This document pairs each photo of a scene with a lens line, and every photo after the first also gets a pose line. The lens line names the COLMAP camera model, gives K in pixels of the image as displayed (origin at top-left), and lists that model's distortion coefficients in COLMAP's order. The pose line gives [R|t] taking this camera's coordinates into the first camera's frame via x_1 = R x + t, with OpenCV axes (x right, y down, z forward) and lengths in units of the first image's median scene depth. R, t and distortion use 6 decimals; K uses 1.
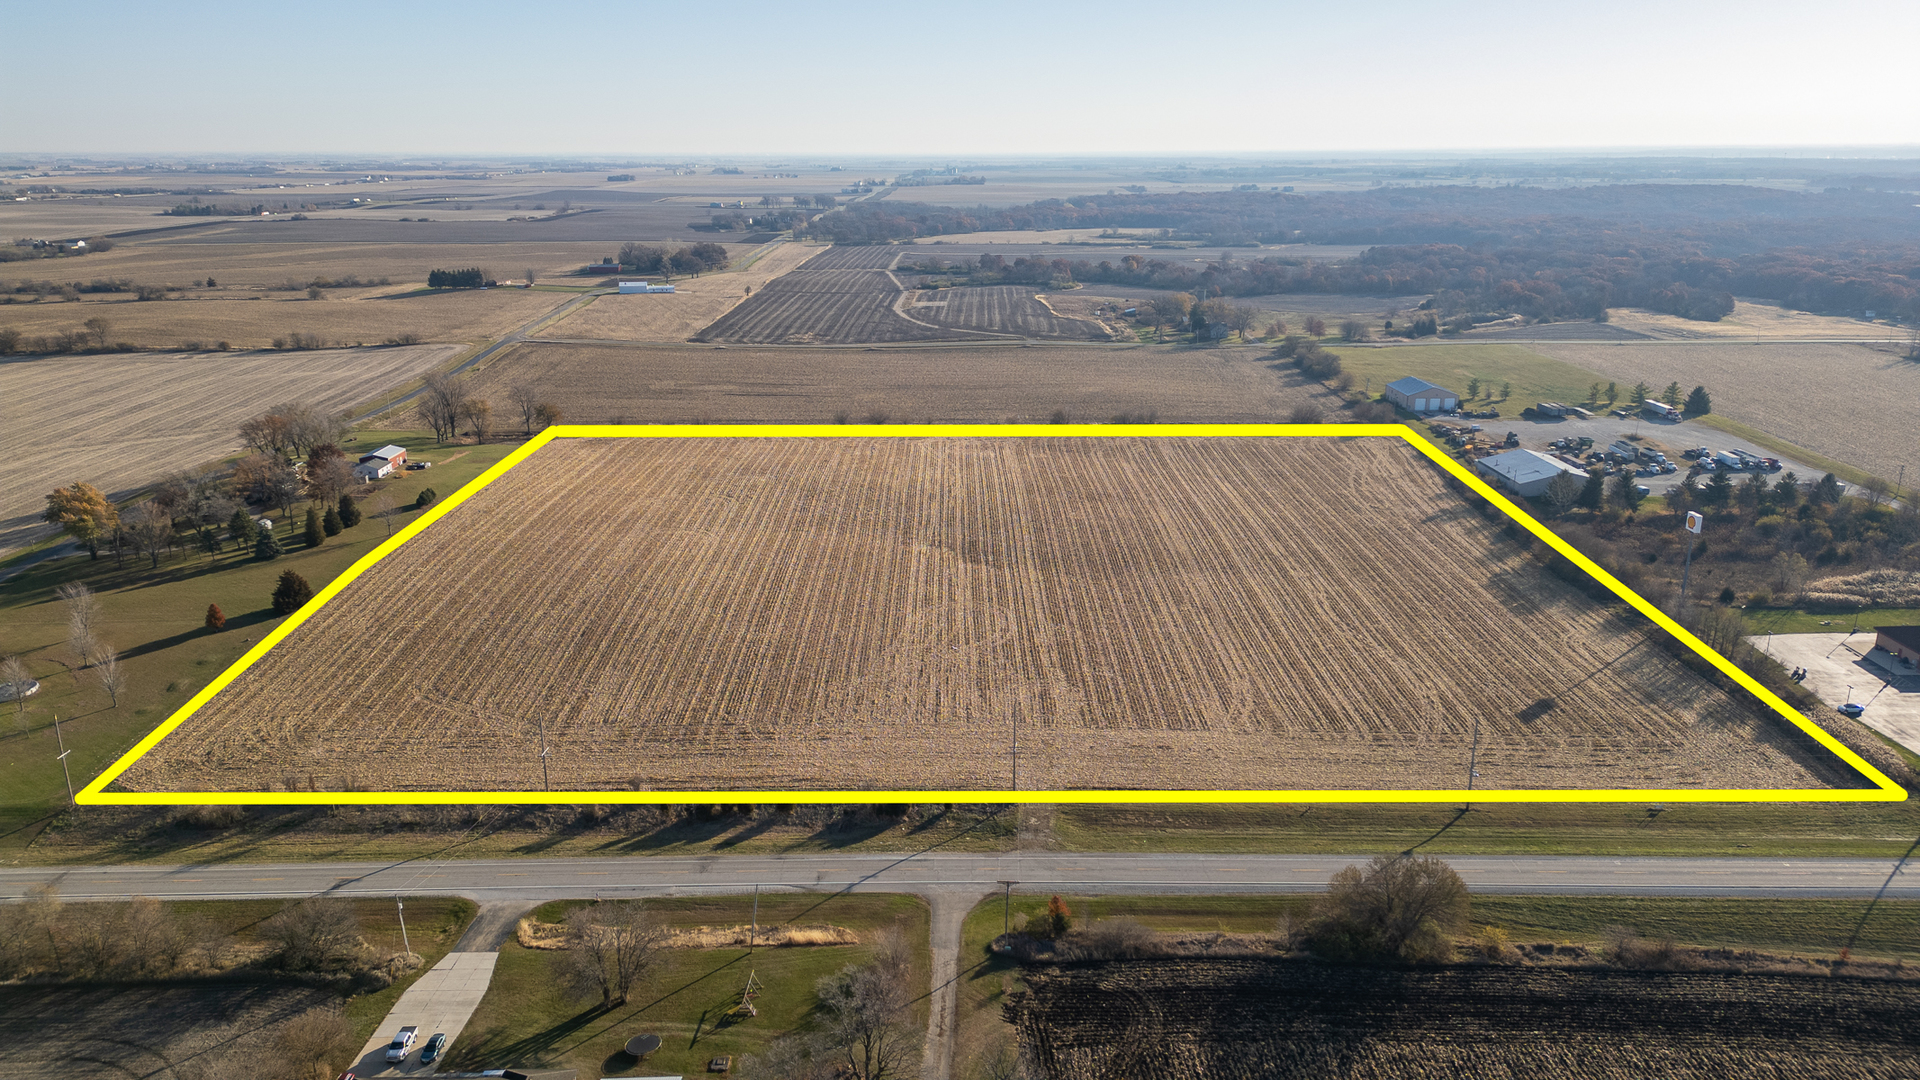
lens RADIAL K [[1328.0, 0, 956.1], [0, 1328.0, 544.3], [0, 0, 1]] dist [0.098467, -0.106044]
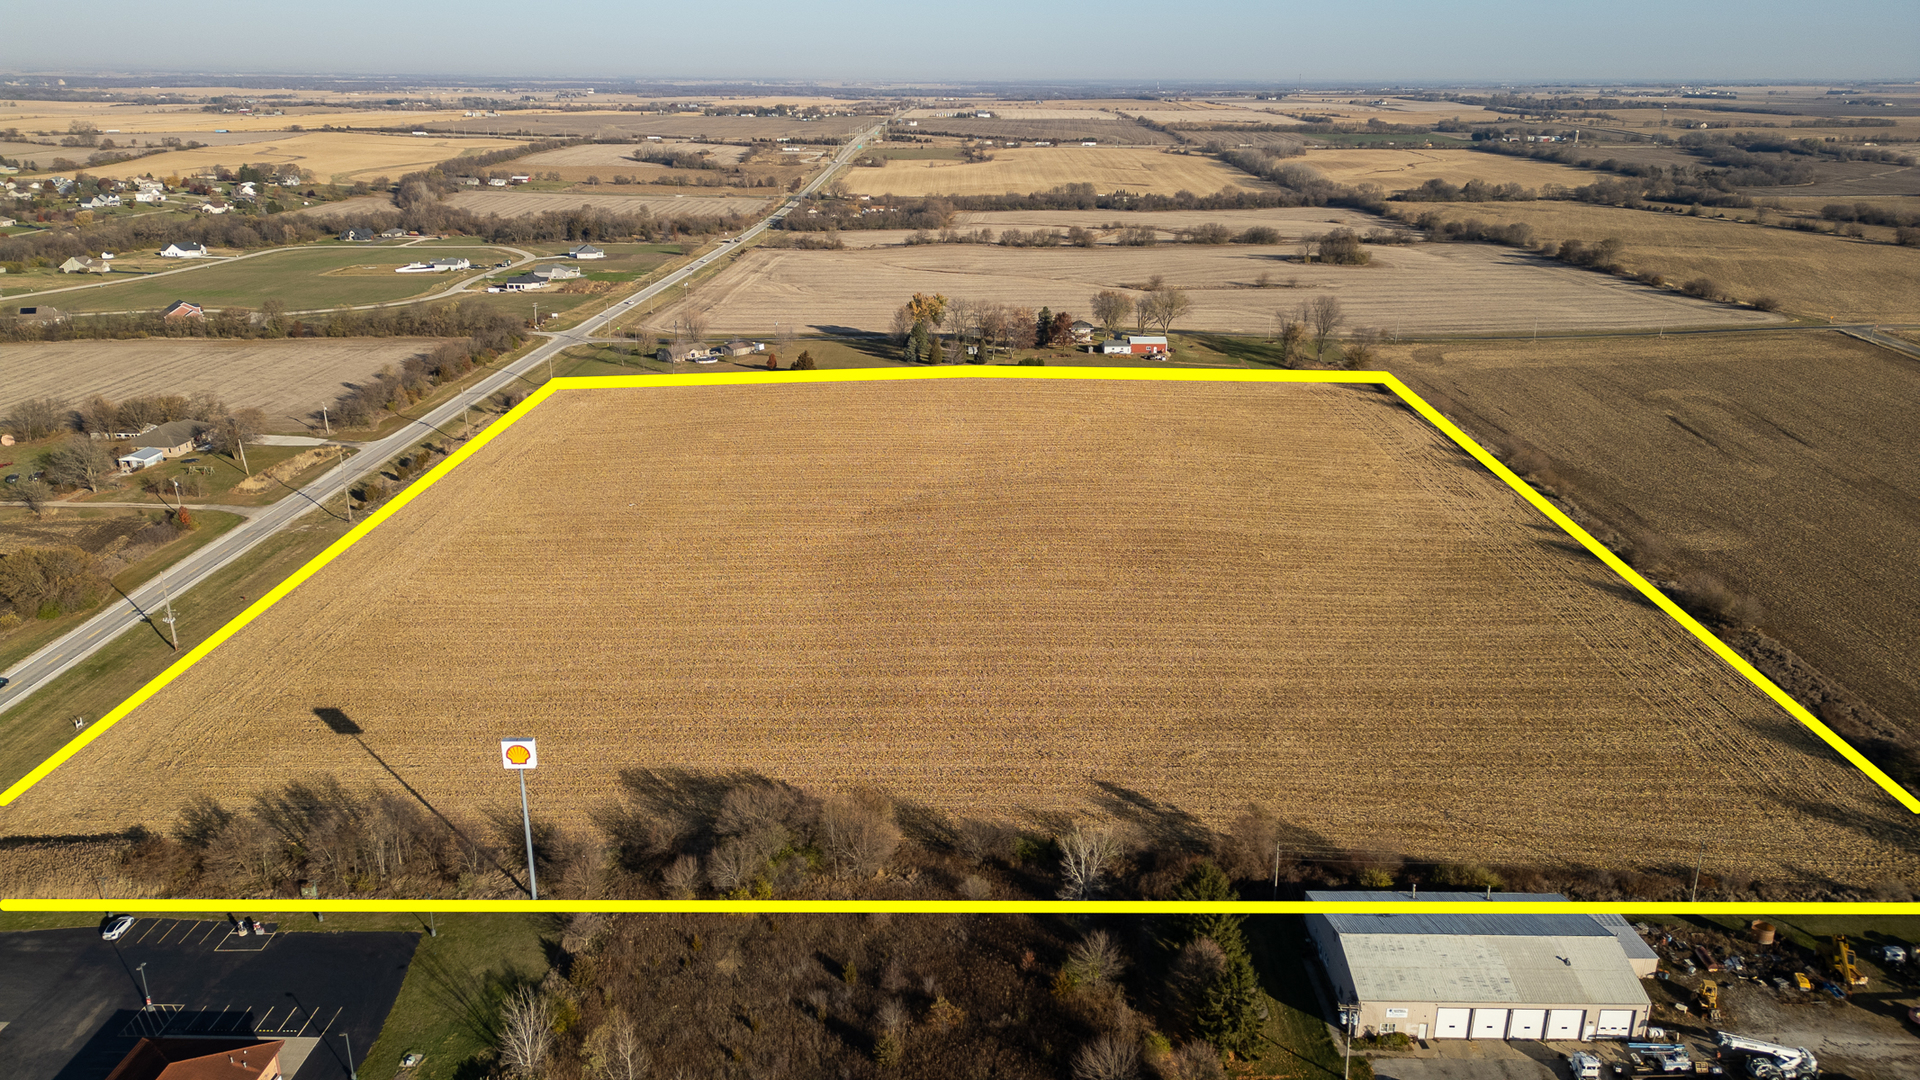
lens RADIAL K [[1328.0, 0, 956.1], [0, 1328.0, 544.3], [0, 0, 1]] dist [0.098467, -0.106044]
pose [[-0.006114, 0.337901, -0.941162, 1.116620], [-0.291217, 0.899783, 0.324936, -0.356615], [0.956638, 0.276069, 0.092901, 1.162943]]
